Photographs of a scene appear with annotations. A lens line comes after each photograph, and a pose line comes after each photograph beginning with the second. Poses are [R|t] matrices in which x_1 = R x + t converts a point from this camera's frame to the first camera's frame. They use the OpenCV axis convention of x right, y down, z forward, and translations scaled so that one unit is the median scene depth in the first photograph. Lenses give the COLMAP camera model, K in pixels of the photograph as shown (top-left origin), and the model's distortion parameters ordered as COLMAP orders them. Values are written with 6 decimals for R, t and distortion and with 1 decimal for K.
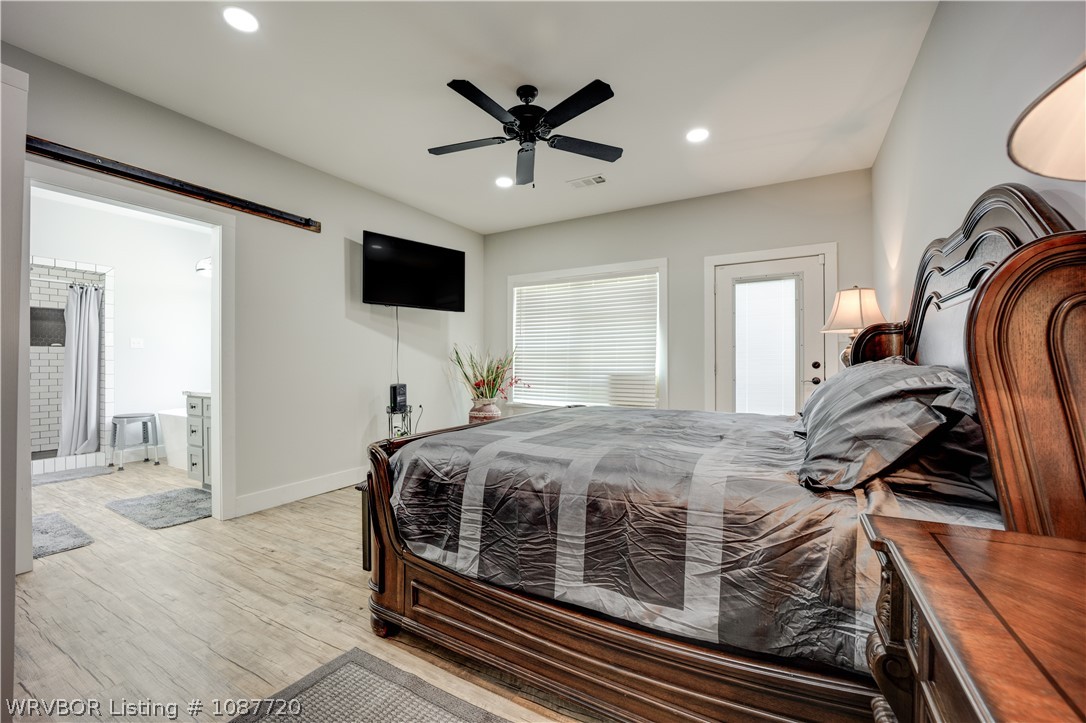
lens RADIAL K [[440.9, 0, 541.7], [0, 440.9, 359.8], [0, 0, 1]] dist [-0.021710, -0.001099]
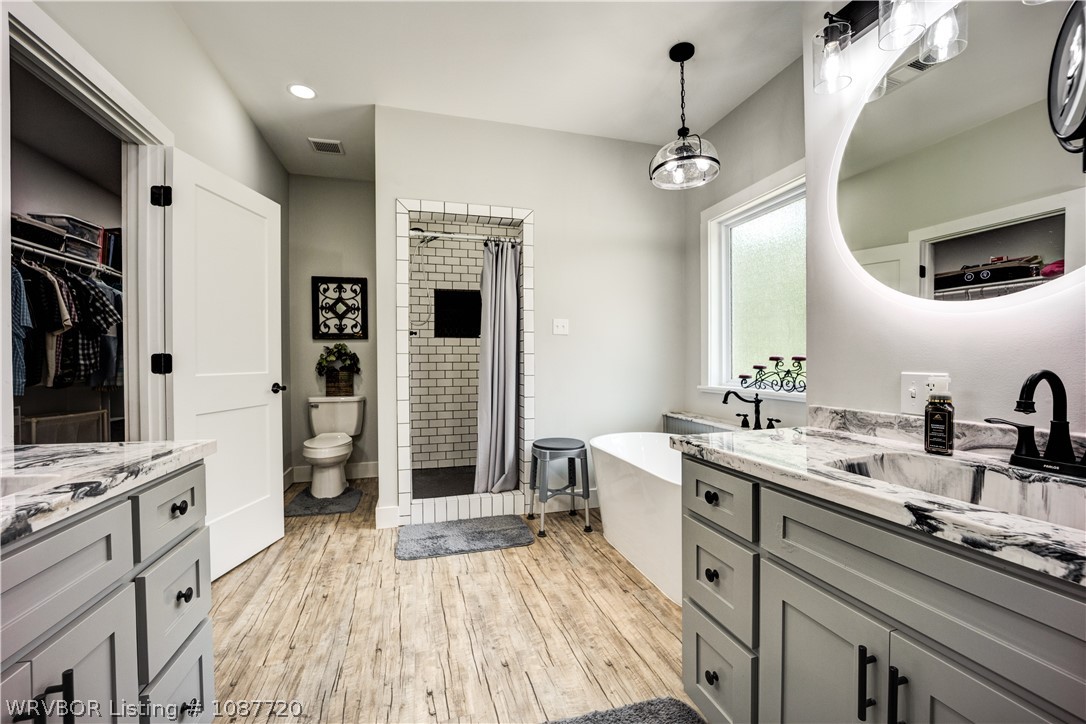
lens RADIAL K [[440.9, 0, 542.5], [0, 440.9, 363.7], [0, 0, 1]] dist [-0.021710, -0.001099]
pose [[0.705620, 0.004761, -0.708575, -0.523582], [0.004286, 0.999930, 0.010986, 0.009013], [0.708578, -0.010788, 0.705550, 0.550786]]
